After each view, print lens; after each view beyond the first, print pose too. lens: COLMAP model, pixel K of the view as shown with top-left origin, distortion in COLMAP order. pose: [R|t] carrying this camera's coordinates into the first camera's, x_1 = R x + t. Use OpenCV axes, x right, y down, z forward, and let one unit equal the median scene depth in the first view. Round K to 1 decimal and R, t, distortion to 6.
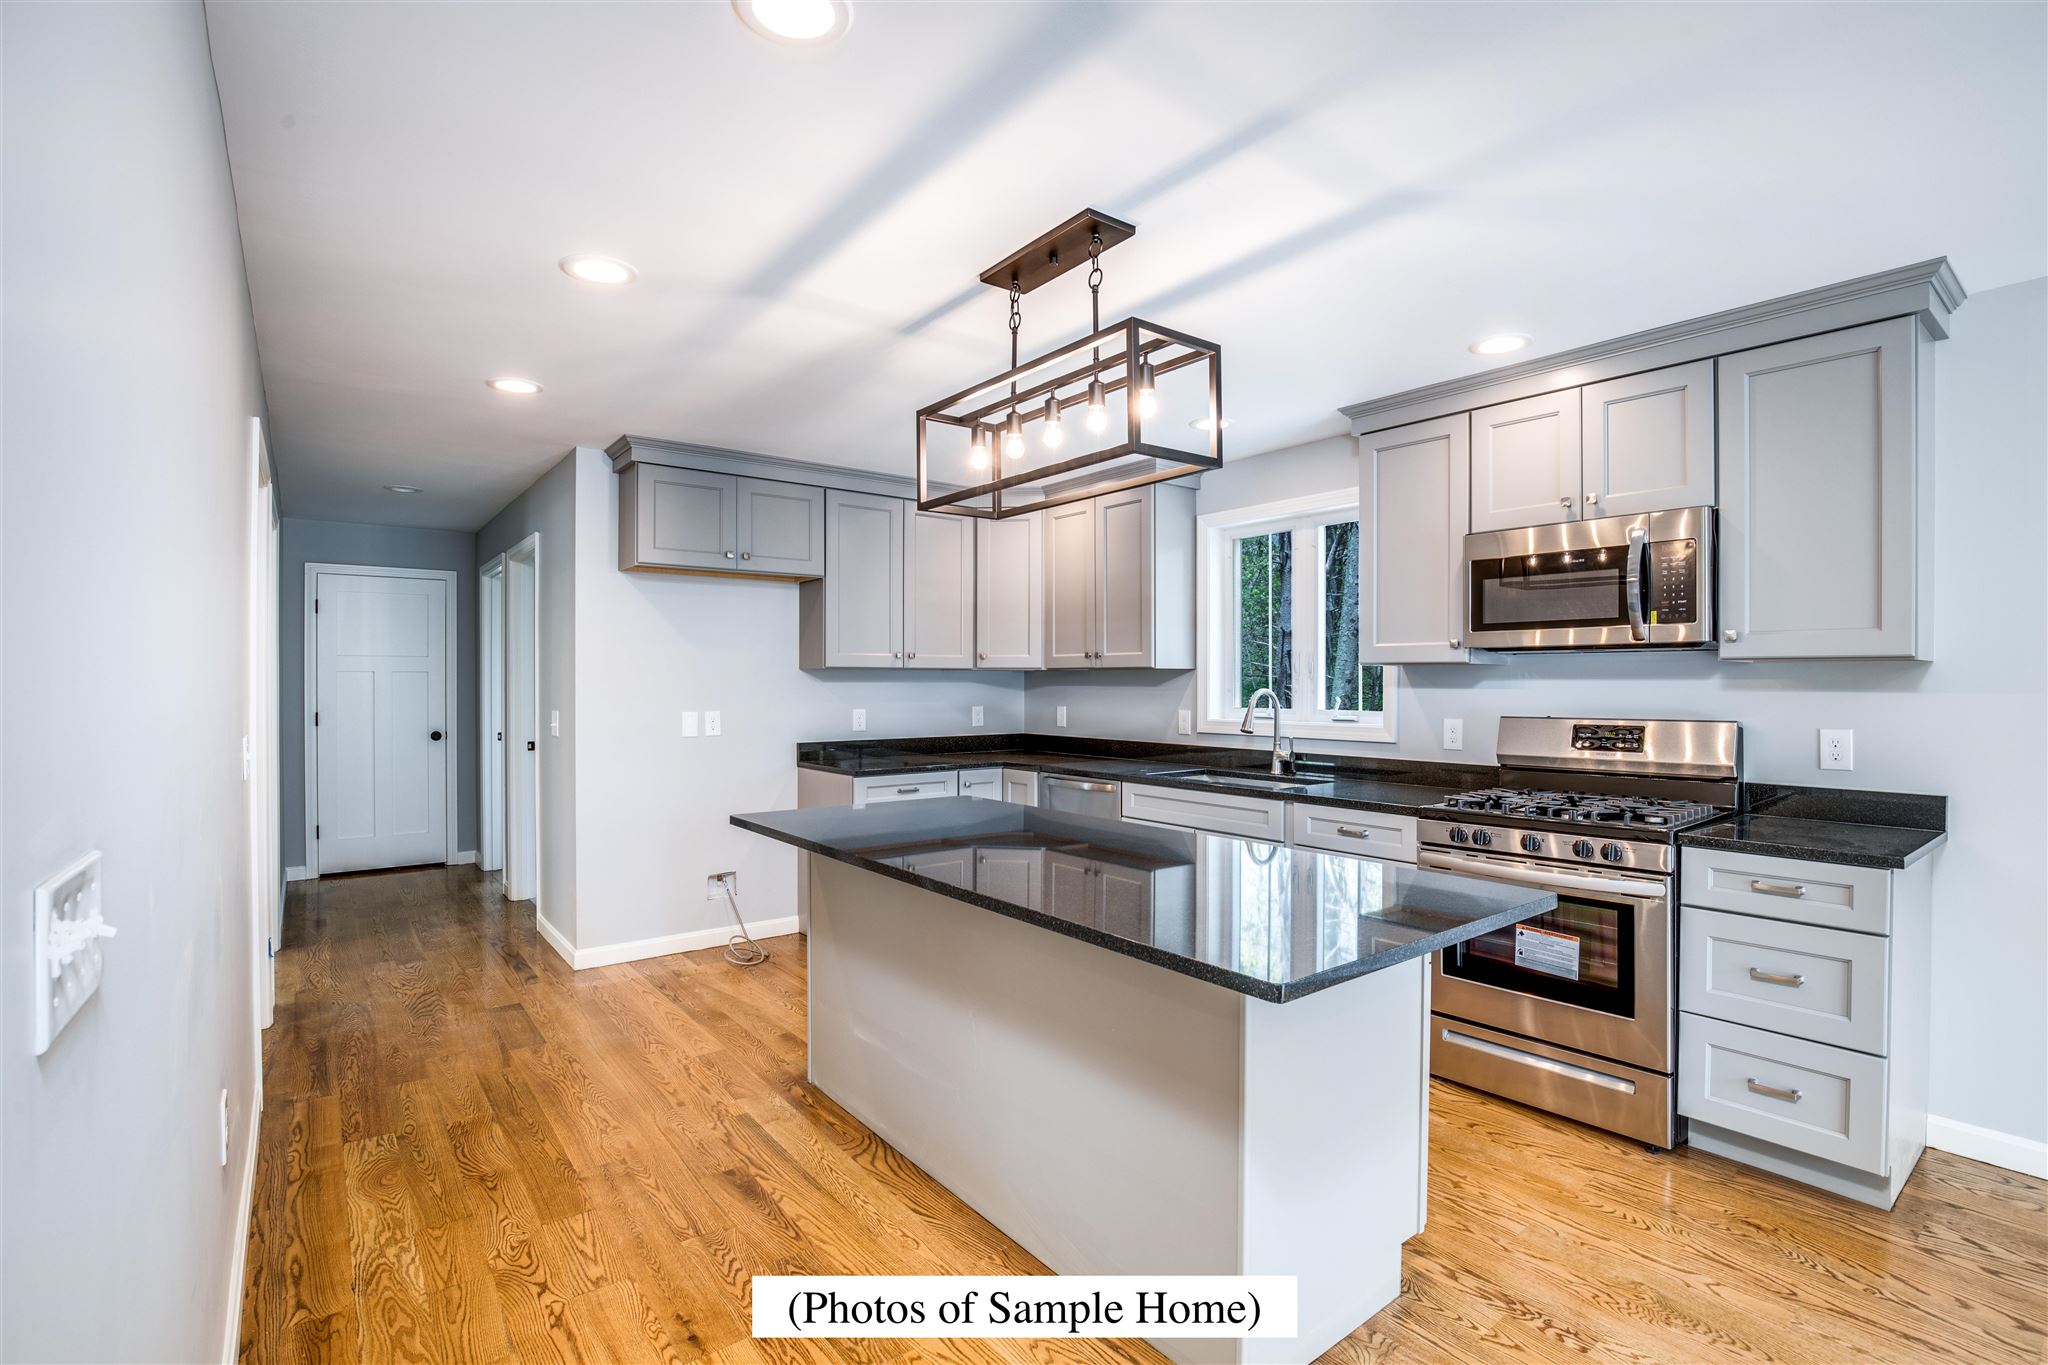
lens RADIAL K [[938.7, 0, 1036.1], [0, 938.7, 689.8], [0, 0, 1]] dist [-0.036597, 0.005796]
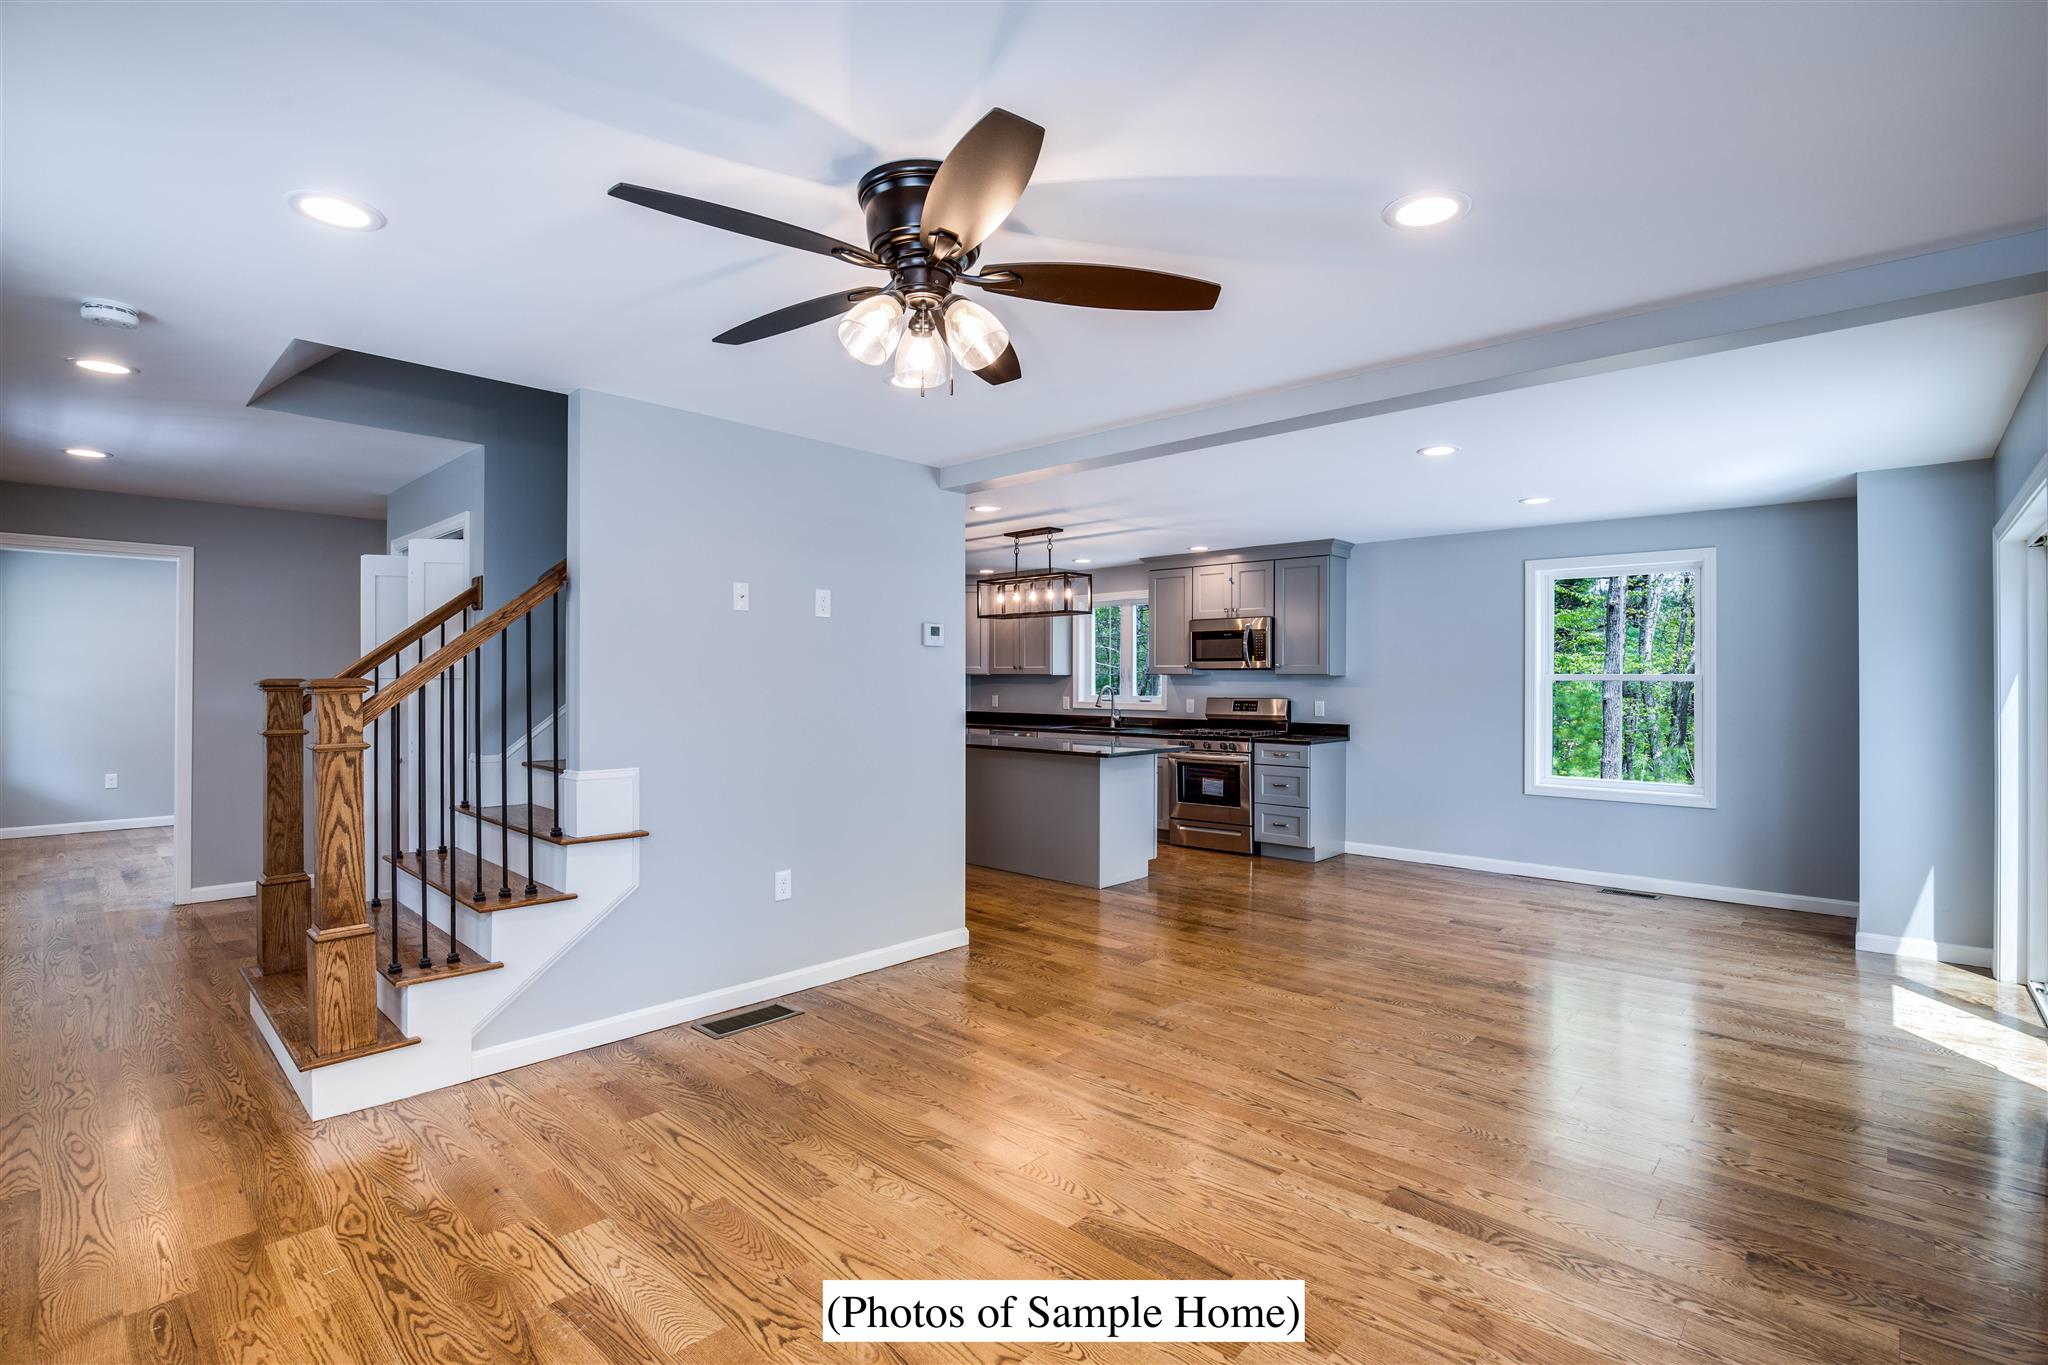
lens RADIAL K [[940.8, 0, 1033.5], [0, 940.8, 674.8], [0, 0, 1]] dist [-0.041890, 0.007165]
pose [[0.987675, 0.001676, 0.156509, -0.280858], [0.000279, 0.999922, -0.012467, 0.000968], [-0.156517, 0.012357, 0.987598, -1.194103]]
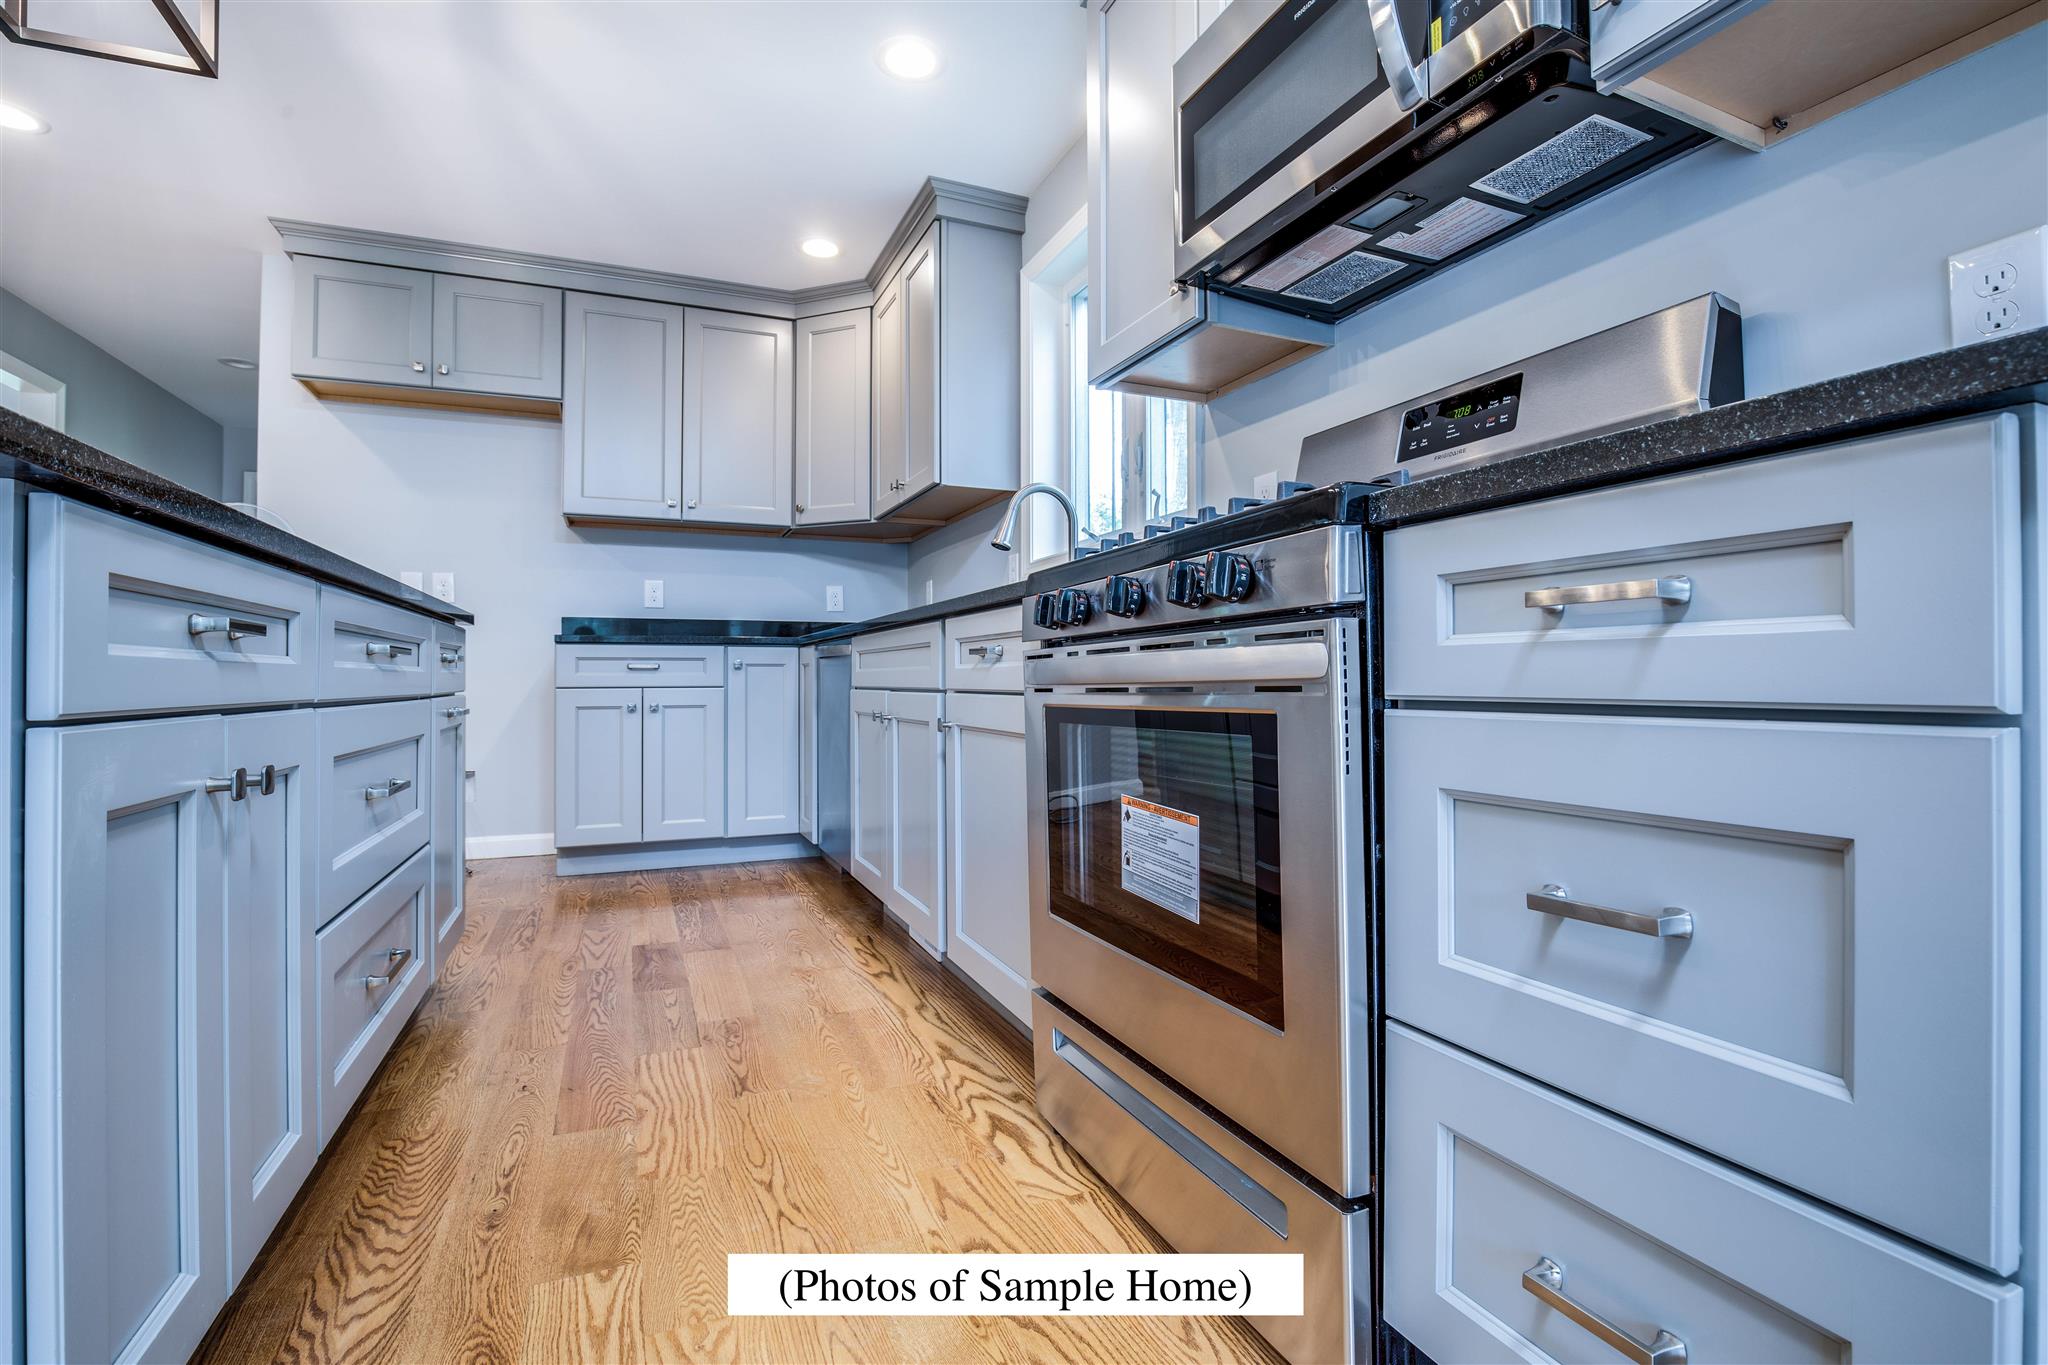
lens RADIAL K [[940.8, 0, 1033.5], [0, 940.8, 674.8], [0, 0, 1]] dist [-0.041890, 0.007165]
pose [[0.968006, -0.005048, -0.250877, 0.471005], [0.002352, 0.999936, -0.011045, 0.161341], [0.250916, 0.010101, 0.967956, 0.452423]]
